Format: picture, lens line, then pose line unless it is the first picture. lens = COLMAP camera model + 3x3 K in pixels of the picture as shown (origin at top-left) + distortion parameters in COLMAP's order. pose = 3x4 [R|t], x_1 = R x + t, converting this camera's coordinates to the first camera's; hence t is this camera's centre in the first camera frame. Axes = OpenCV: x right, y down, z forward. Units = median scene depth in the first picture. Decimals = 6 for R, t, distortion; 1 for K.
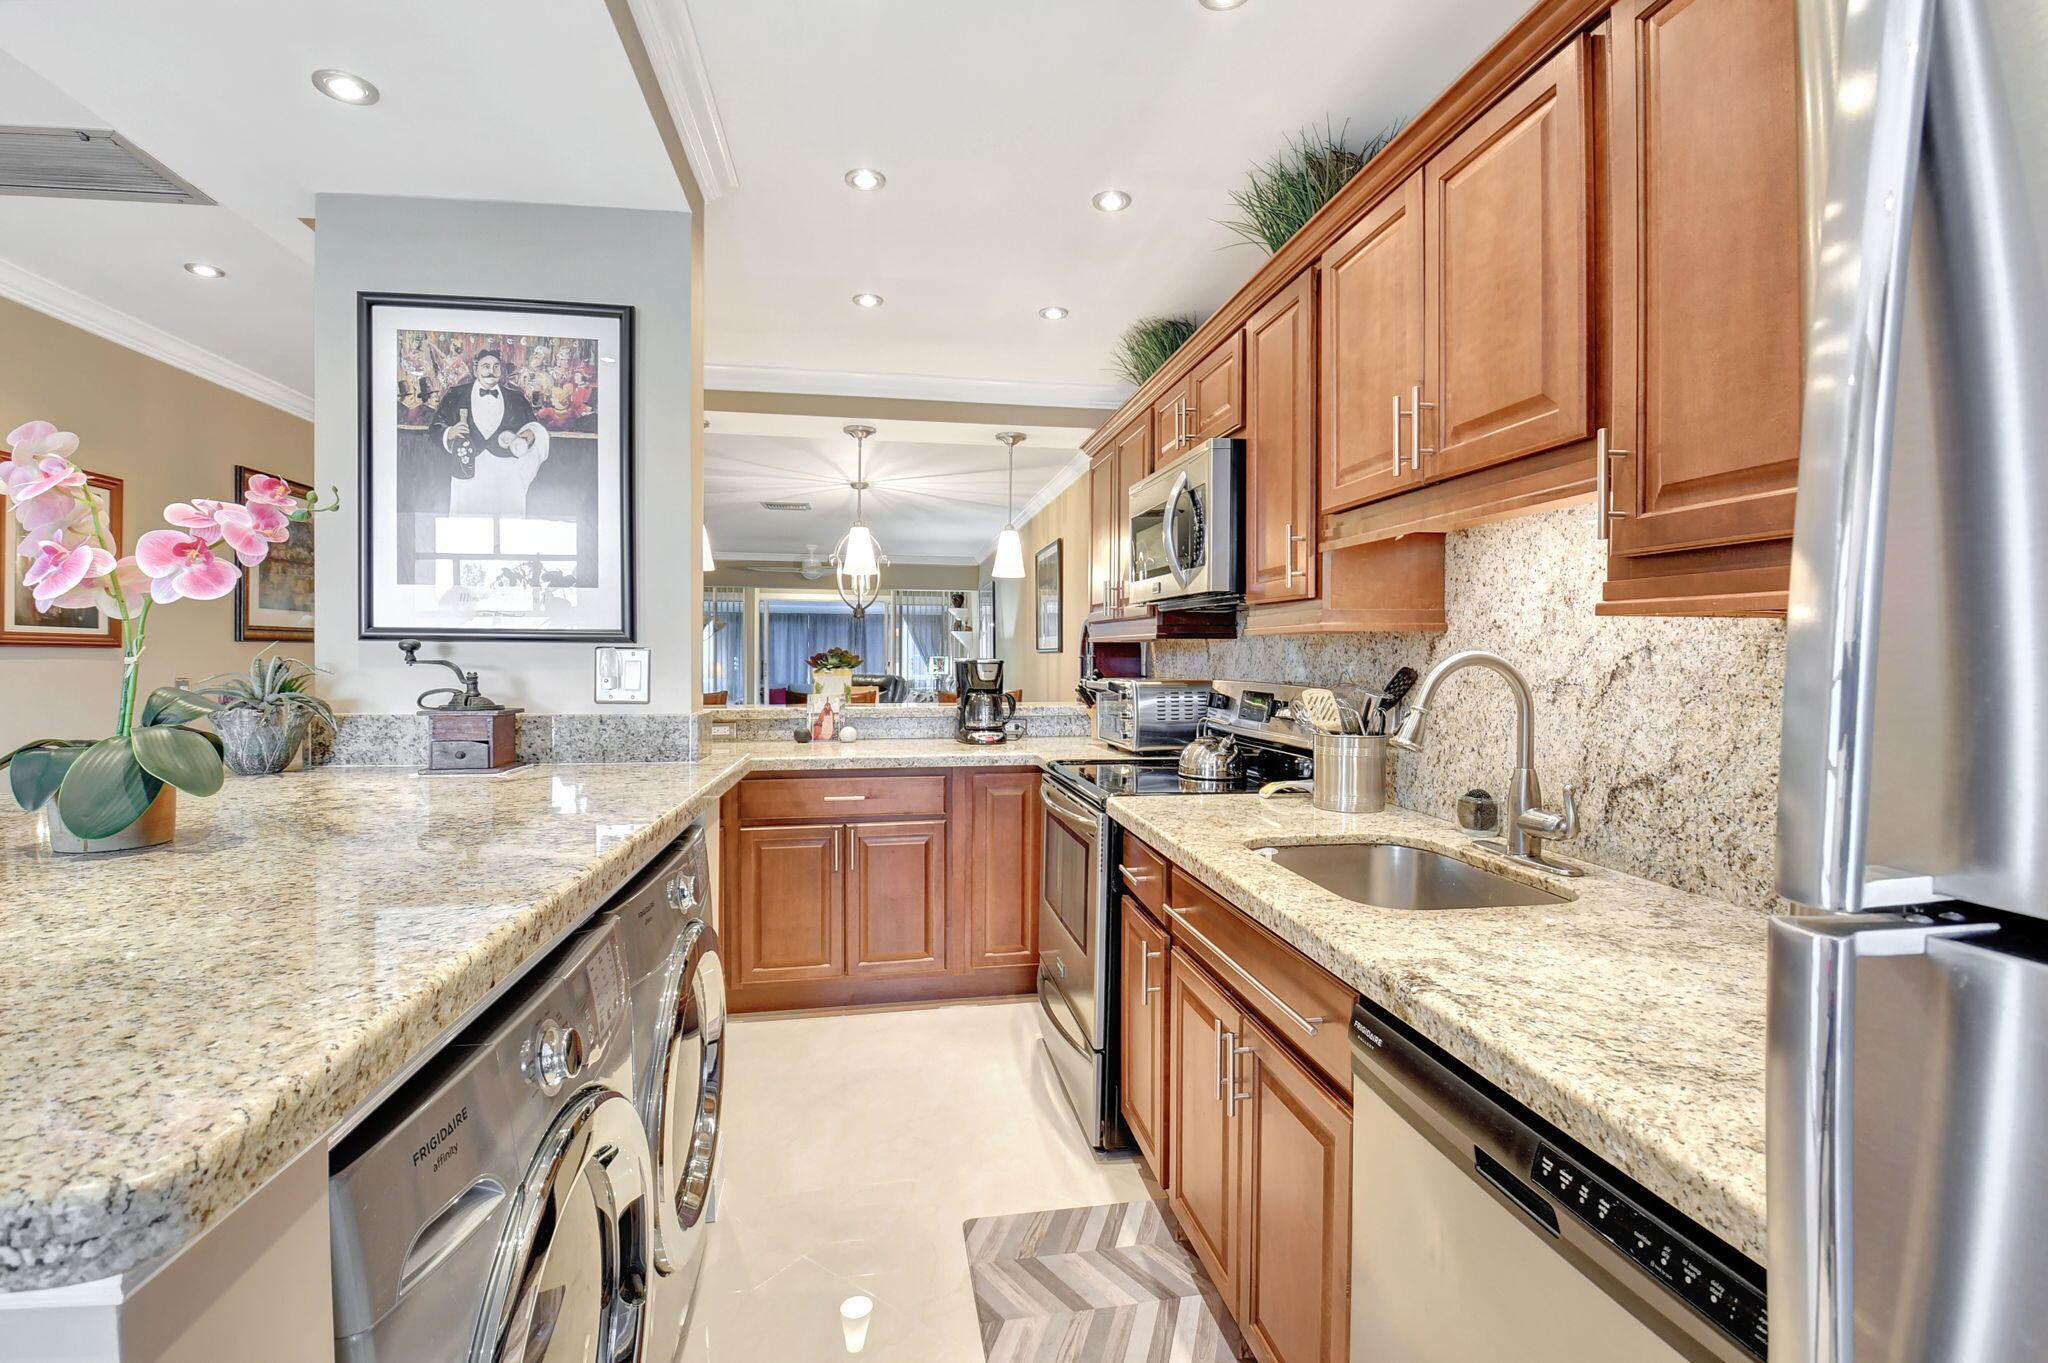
lens RADIAL K [[920.5, 0, 1031.5], [0, 920.5, 668.3], [0, 0, 1]] dist [-0.003220, -0.009373]
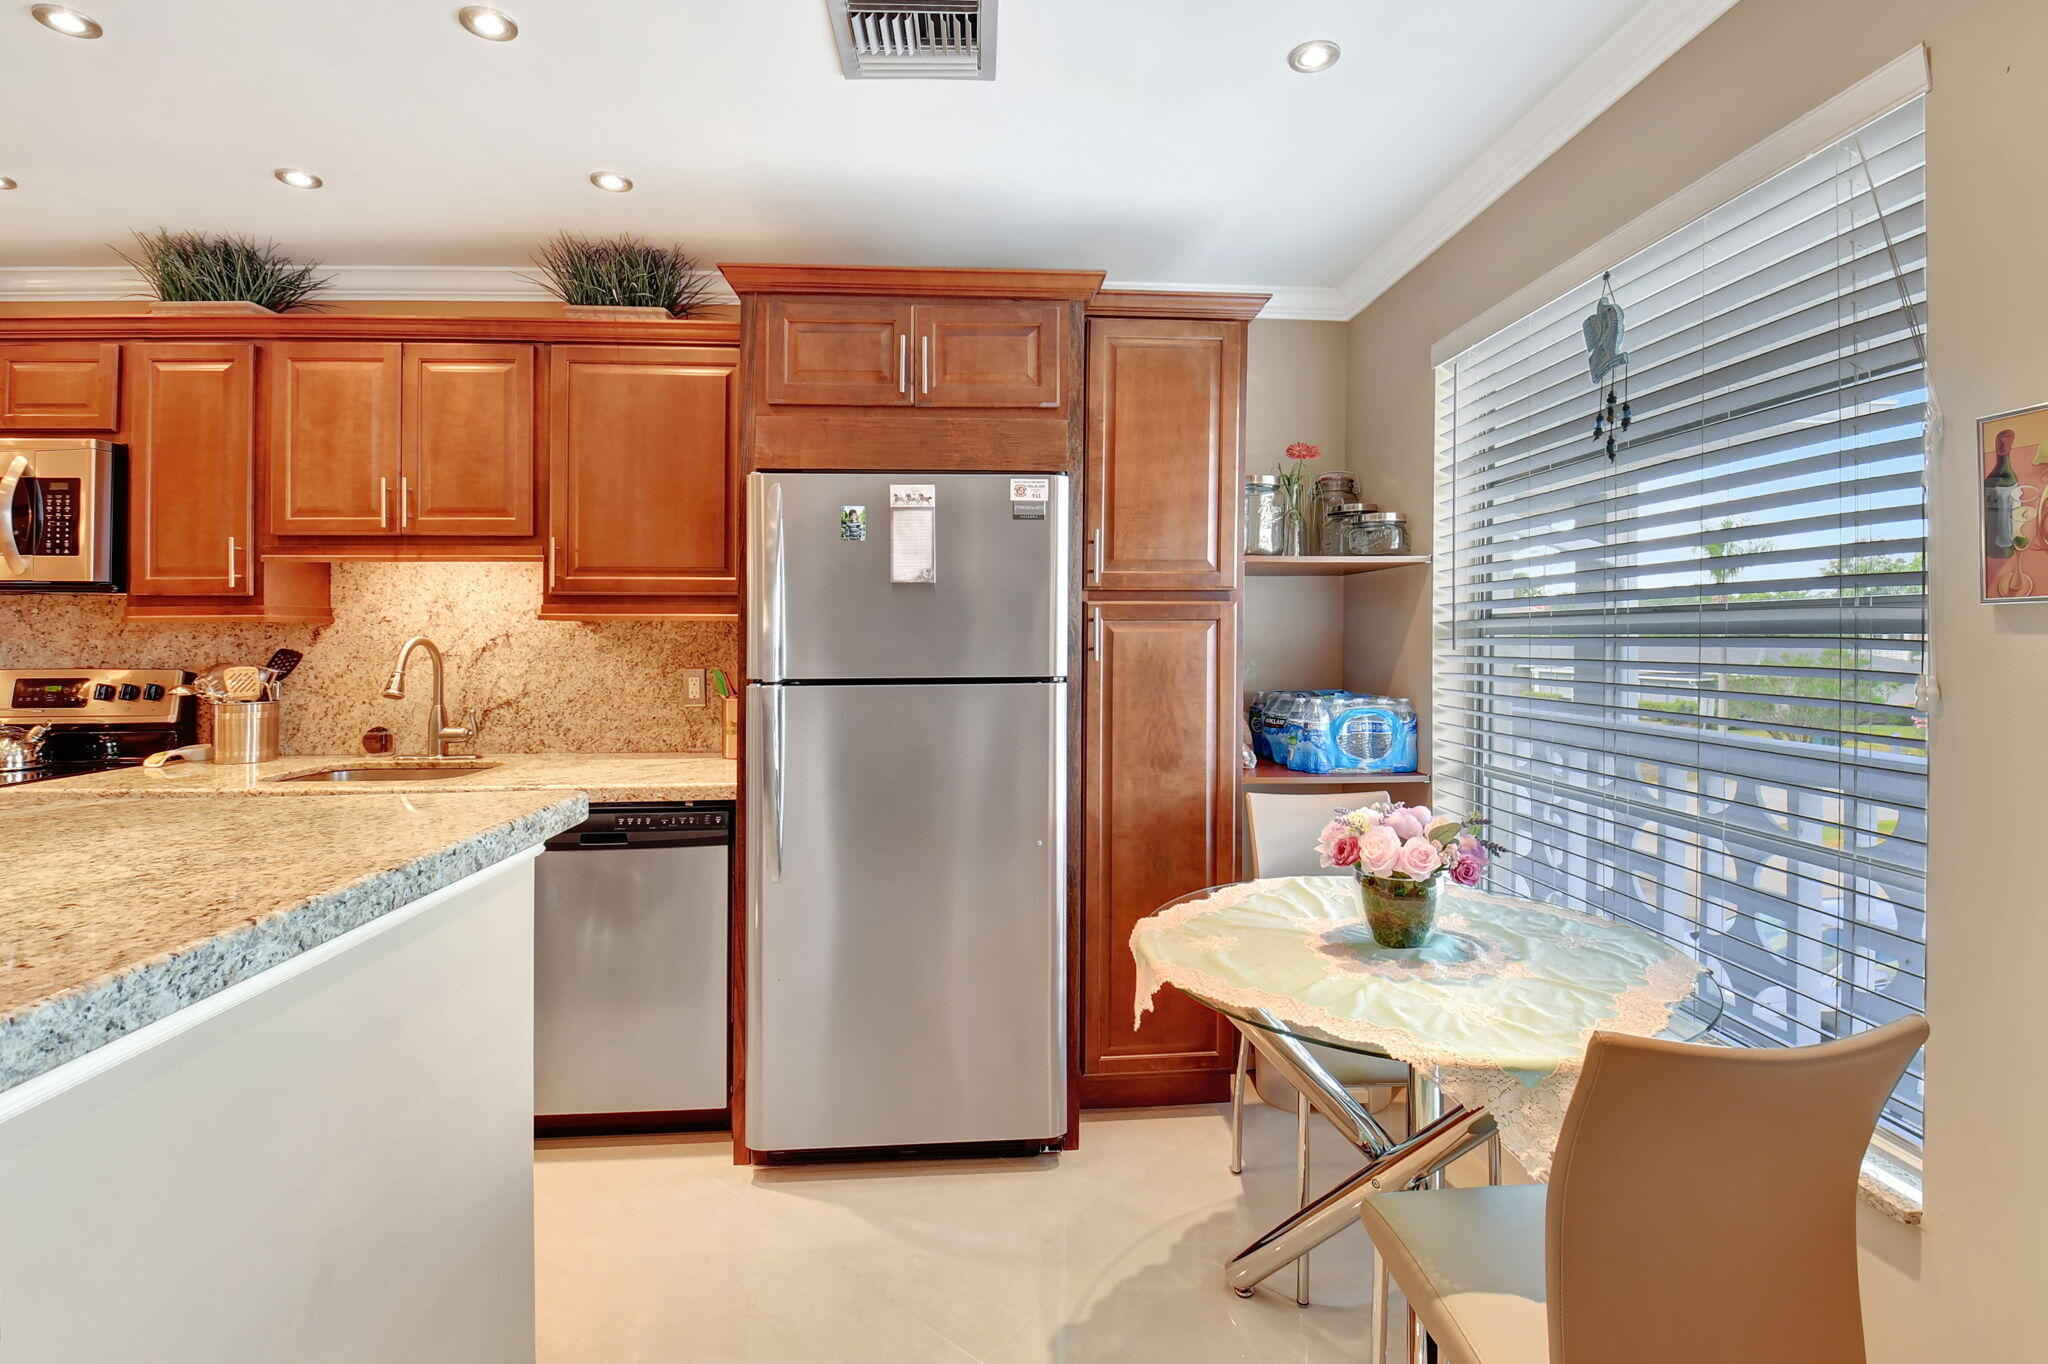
lens RADIAL K [[920.5, 0, 1016.1], [0, 920.5, 634.7], [0, 0, 1]] dist [-0.003220, -0.009373]
pose [[0.100682, -0.000597, 0.994918, -0.881820], [0.021215, 0.999774, -0.001547, 0.002924], [-0.994692, 0.021263, 0.100672, -0.204823]]
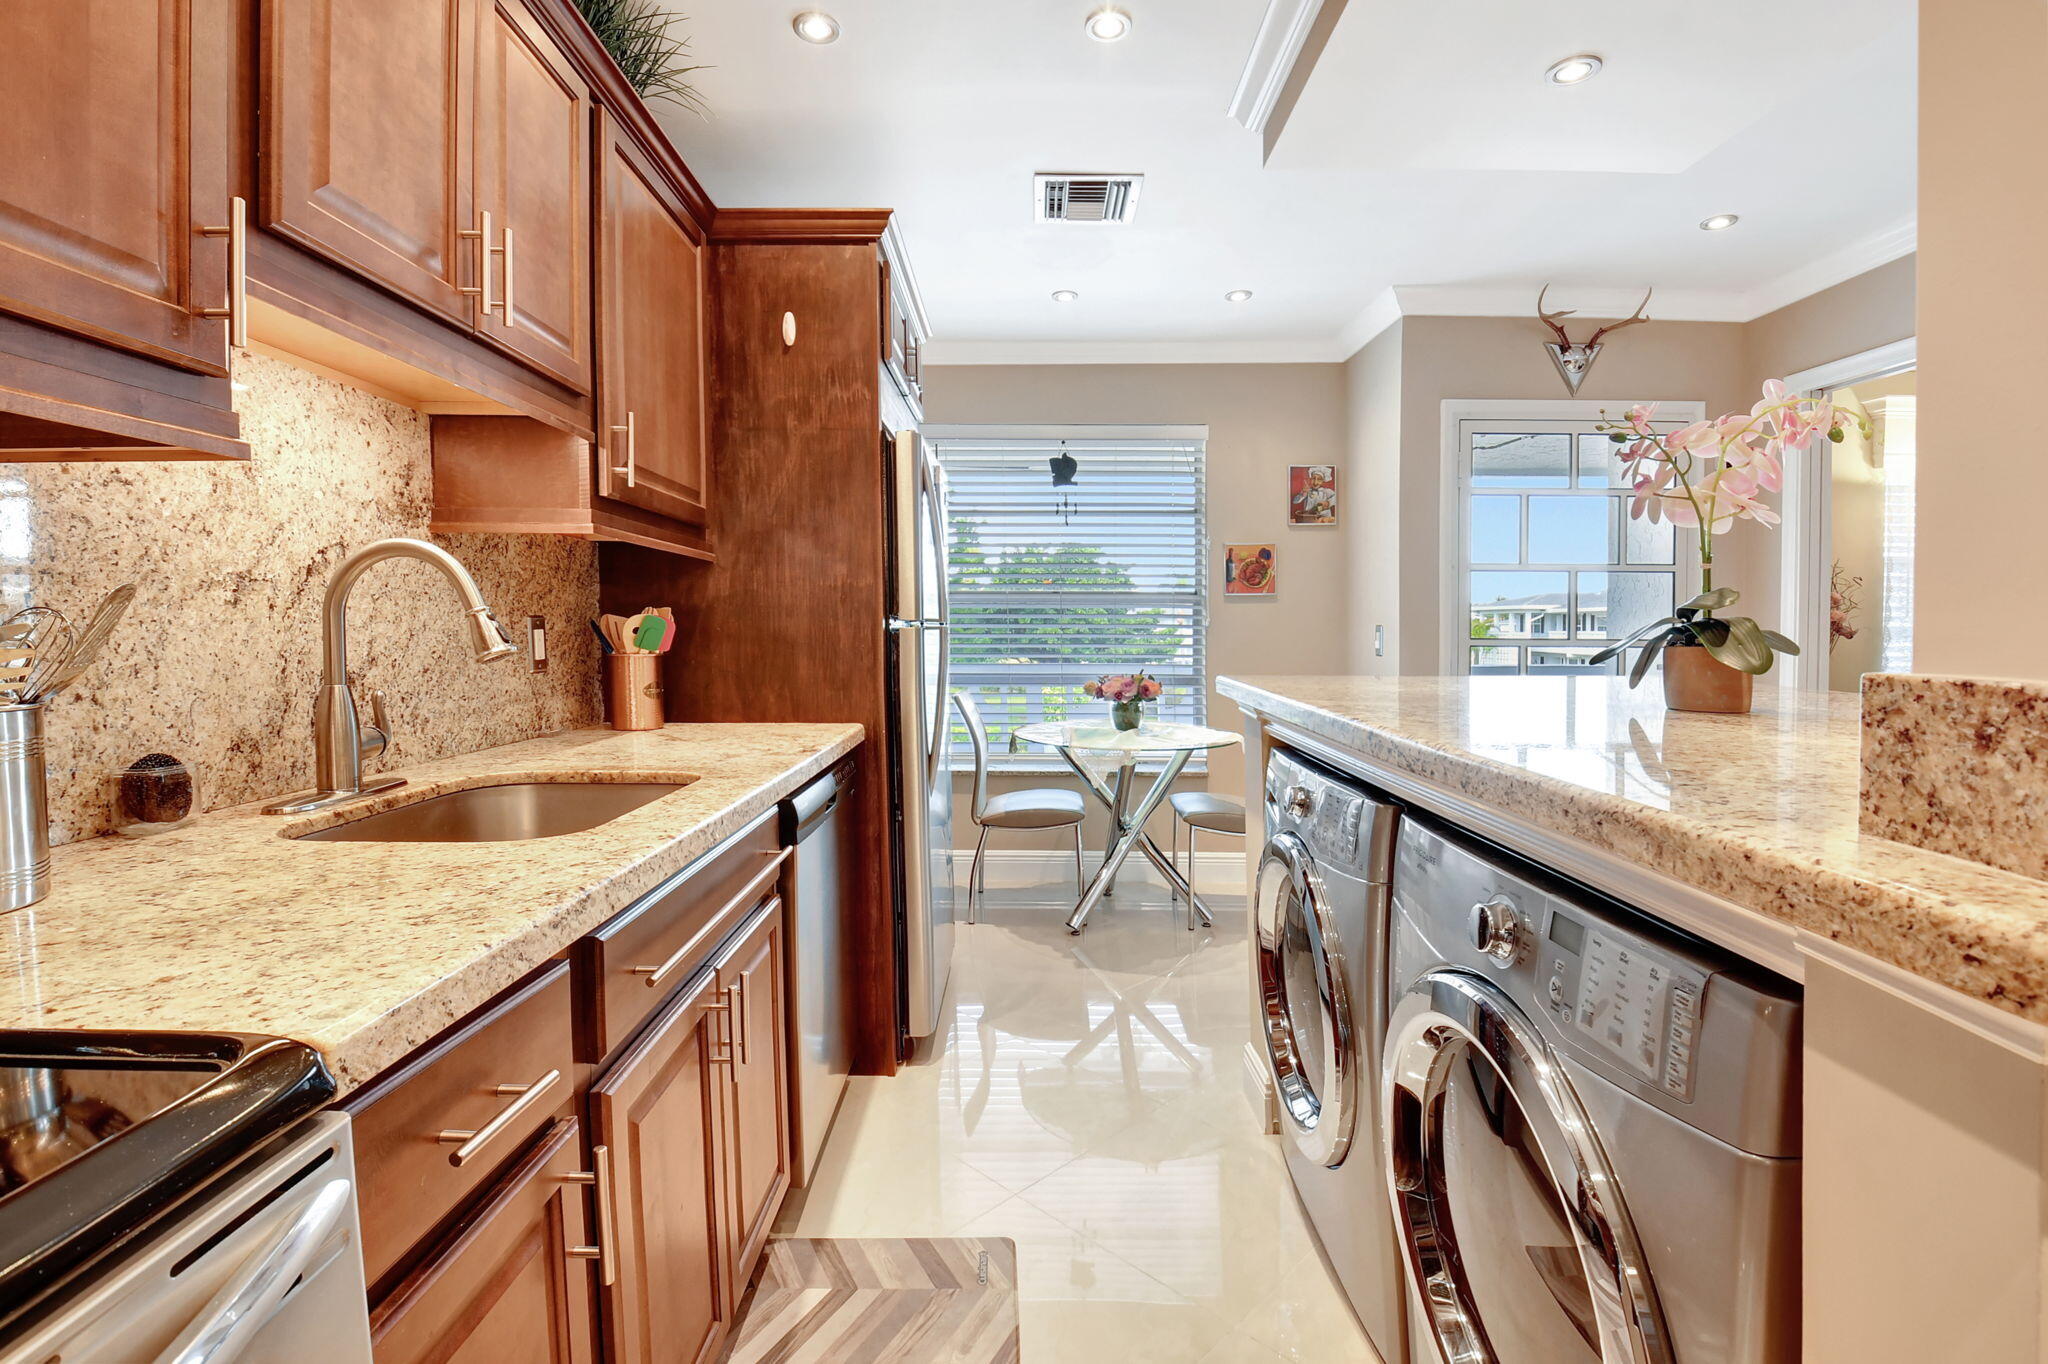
lens RADIAL K [[920.5, 0, 1030.6], [0, 920.5, 683.8], [0, 0, 1]] dist [-0.003220, -0.009373]
pose [[-0.987194, -0.016794, 0.158638, -0.160651], [-0.004317, 0.996891, 0.078674, 0.035307], [-0.159466, 0.076981, -0.984197, 1.415675]]
